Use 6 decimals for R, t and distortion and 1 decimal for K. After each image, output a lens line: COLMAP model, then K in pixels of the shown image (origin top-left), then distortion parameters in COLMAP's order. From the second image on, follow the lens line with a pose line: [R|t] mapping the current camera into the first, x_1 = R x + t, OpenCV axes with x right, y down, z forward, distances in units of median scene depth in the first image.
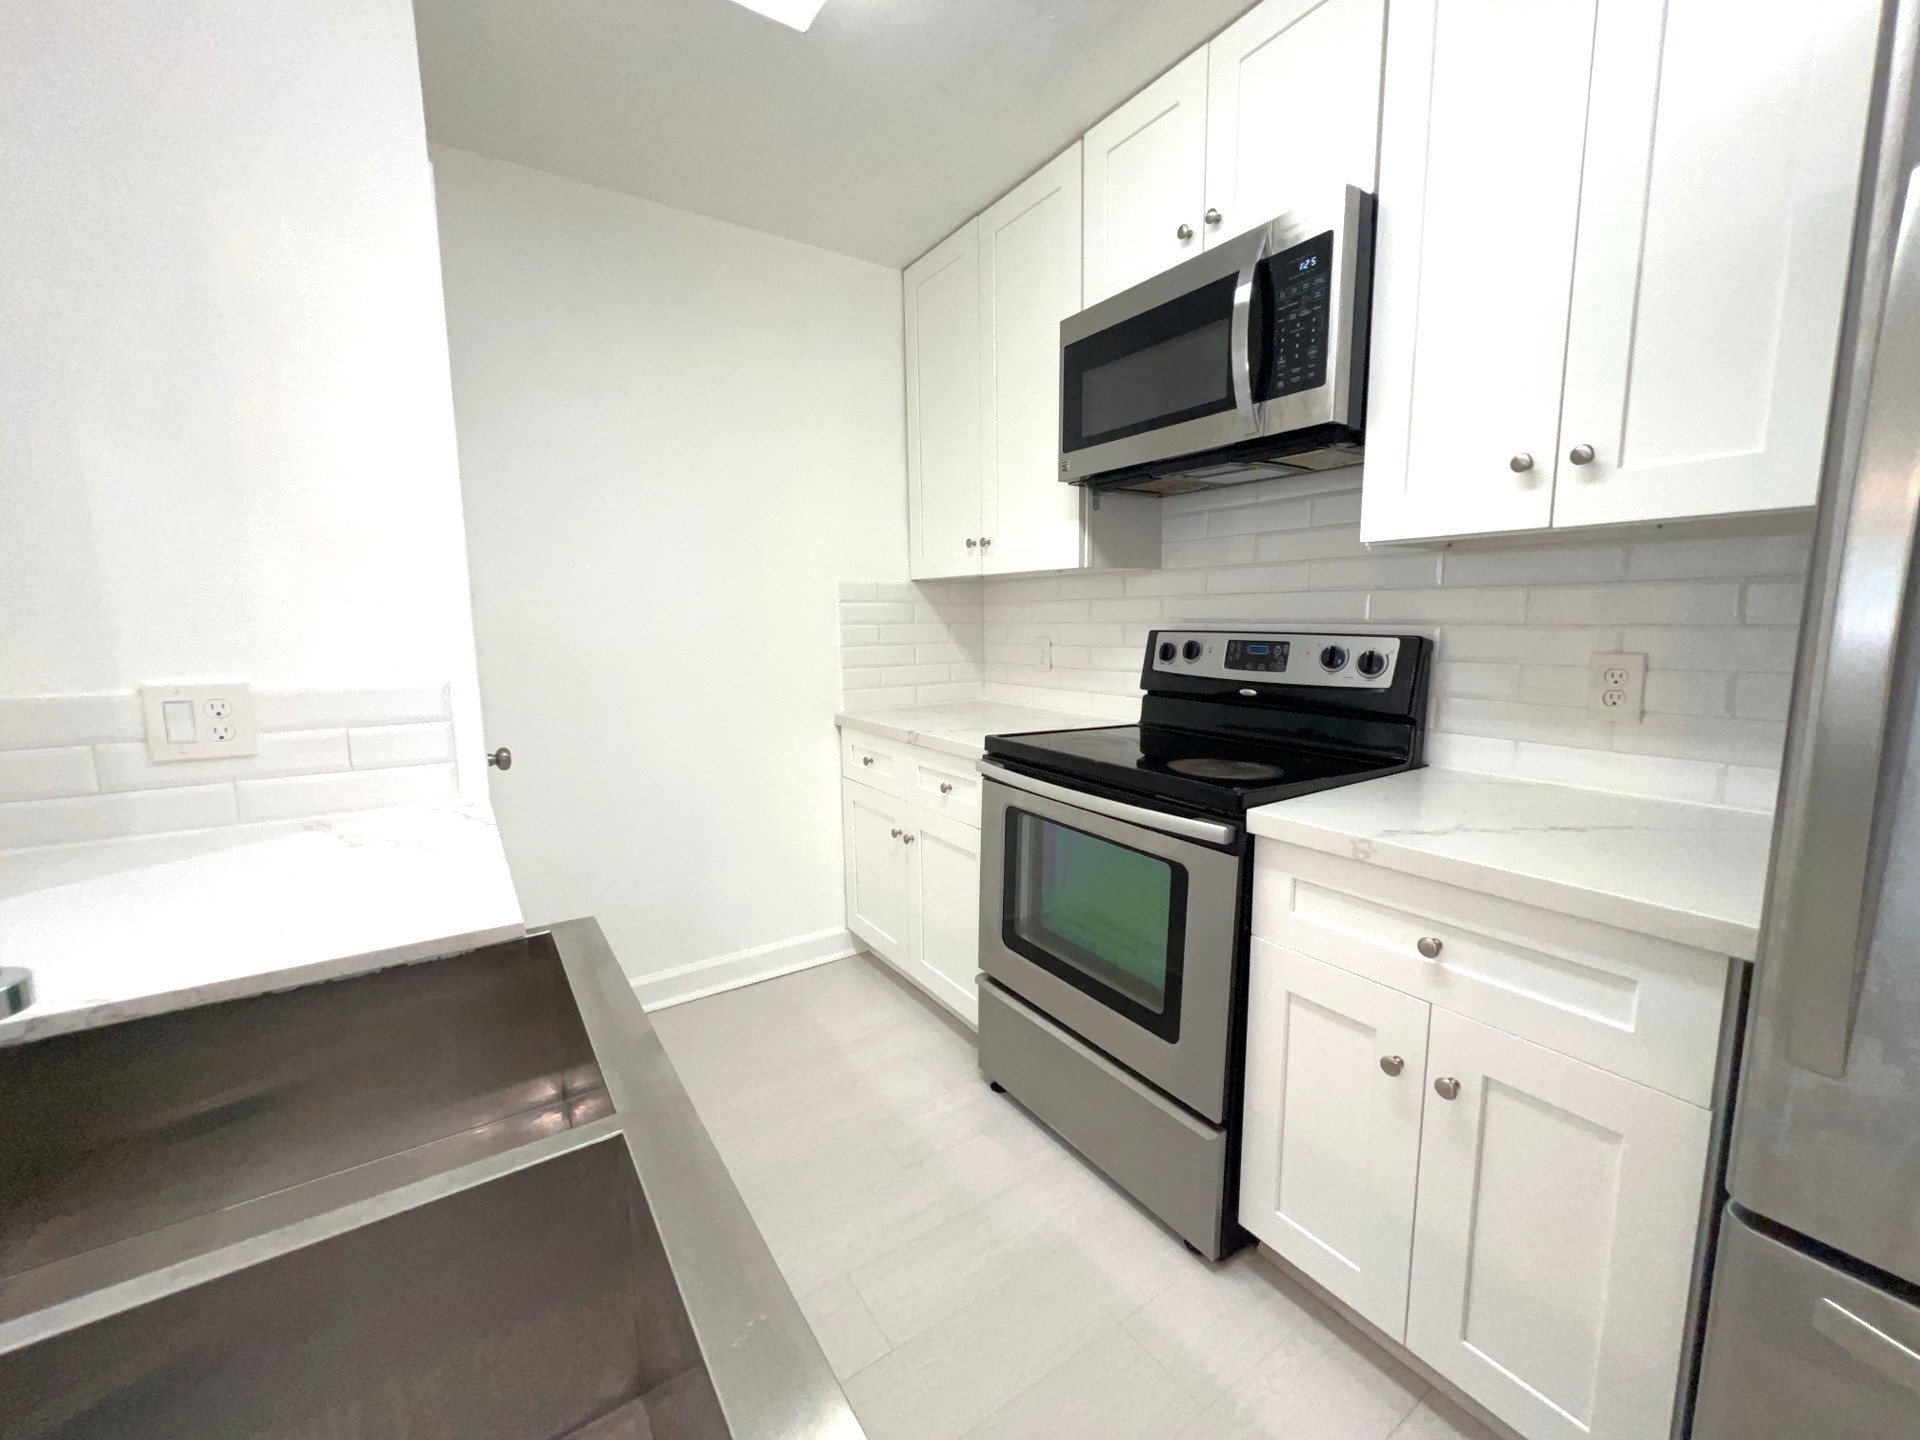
lens RADIAL K [[768.0, 0, 951.8], [0, 768.0, 716.1], [0, 0, 1]] dist [0.000007, 0.000672]
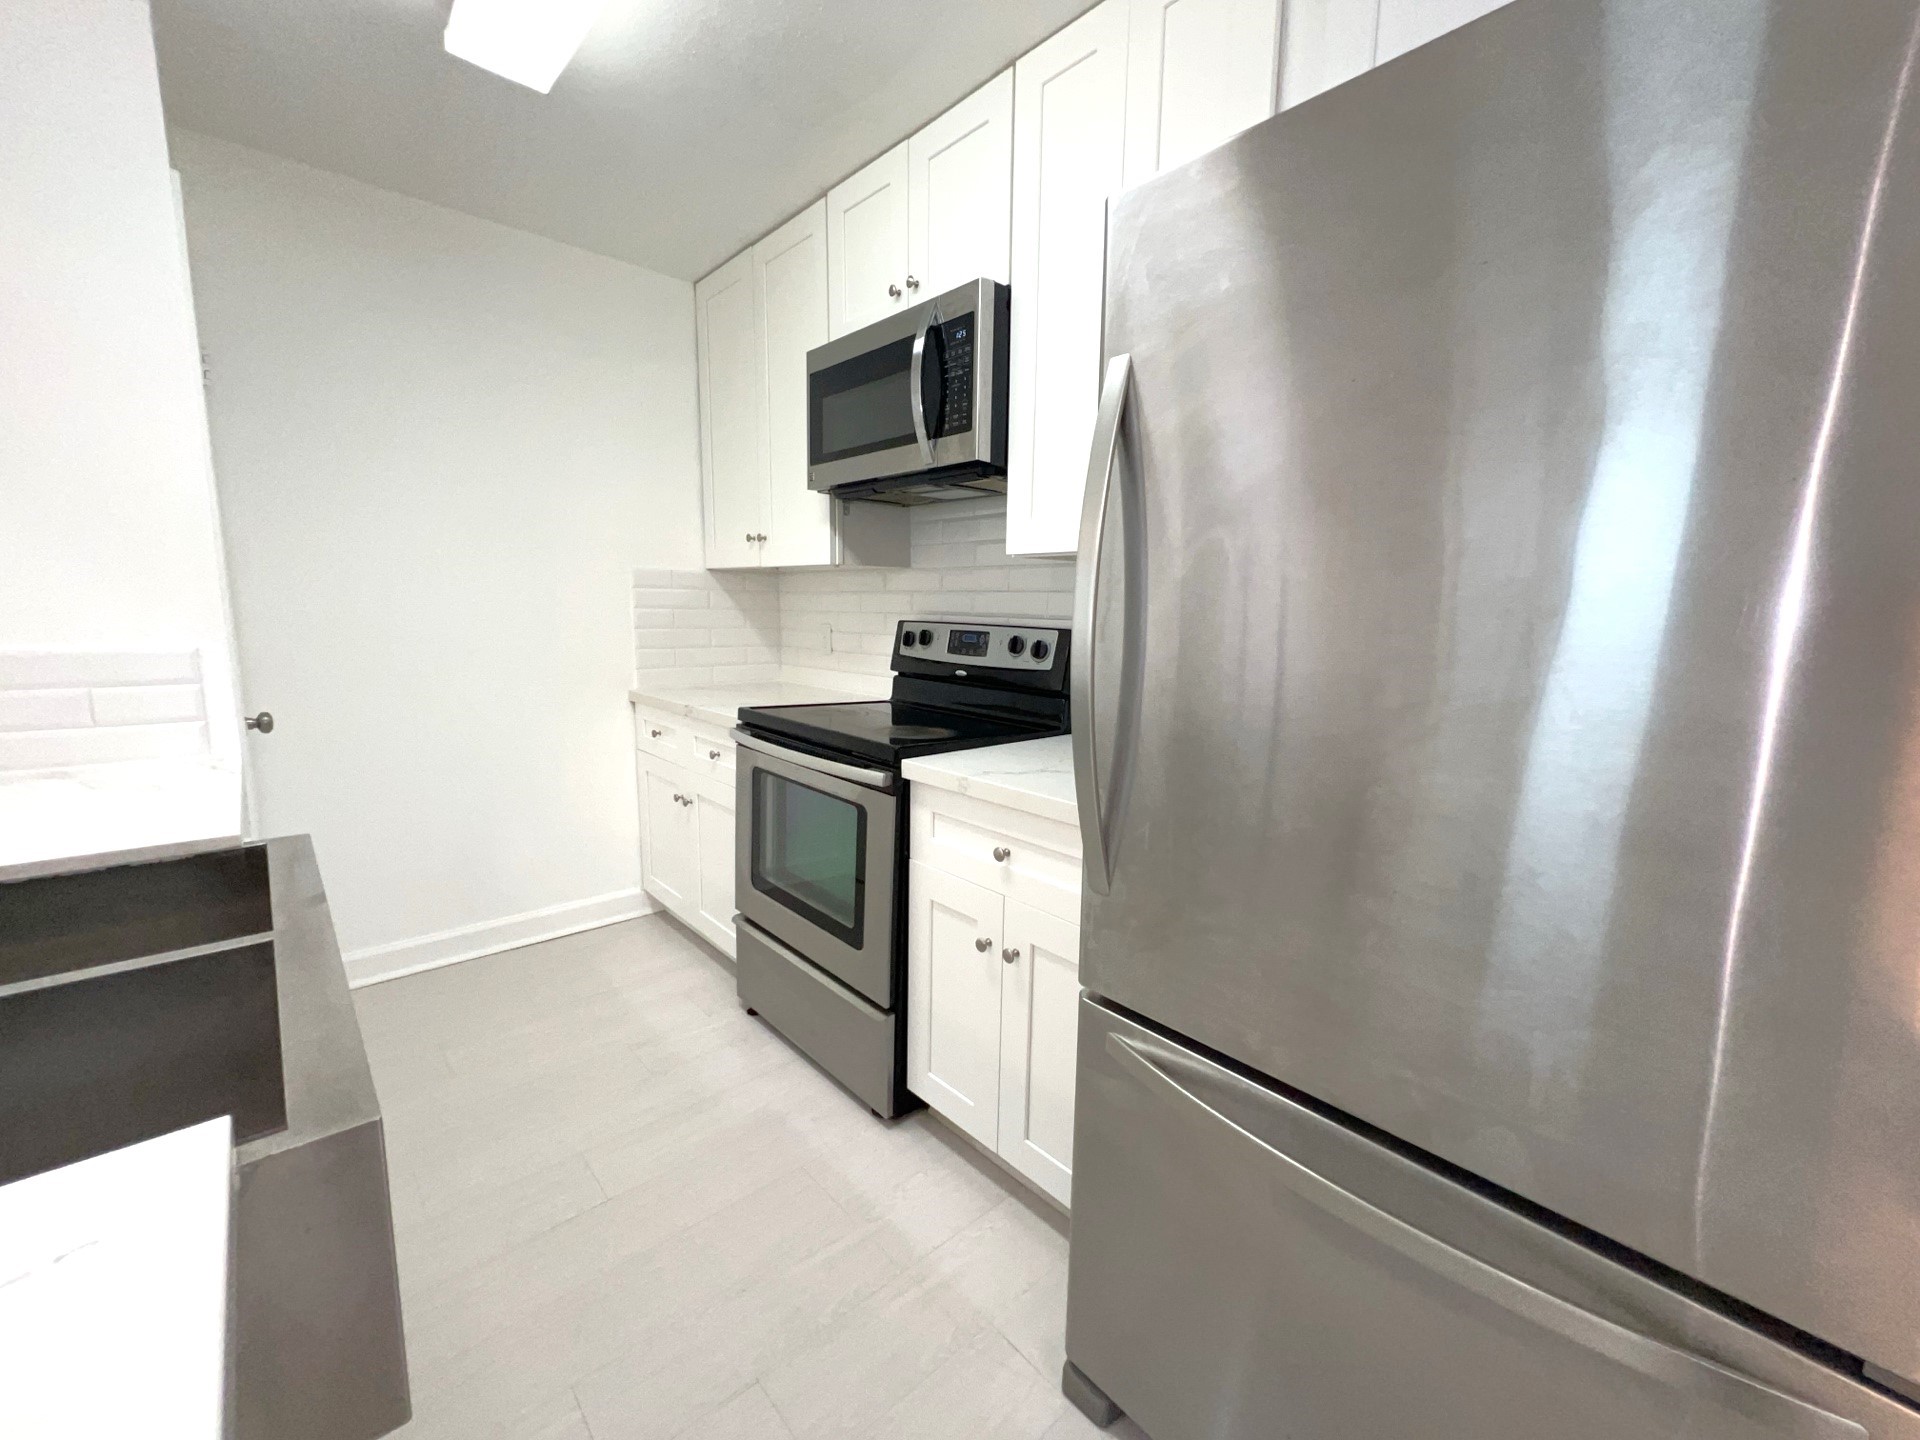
lens RADIAL K [[768.0, 0, 949.8], [0, 768.0, 716.8], [0, 0, 1]] dist [0.000007, 0.000672]
pose [[0.988510, 0.006854, 0.151002, 0.216910], [-0.008996, 0.999868, 0.013506, 0.025166], [-0.150890, -0.014710, 0.988441, -0.226466]]
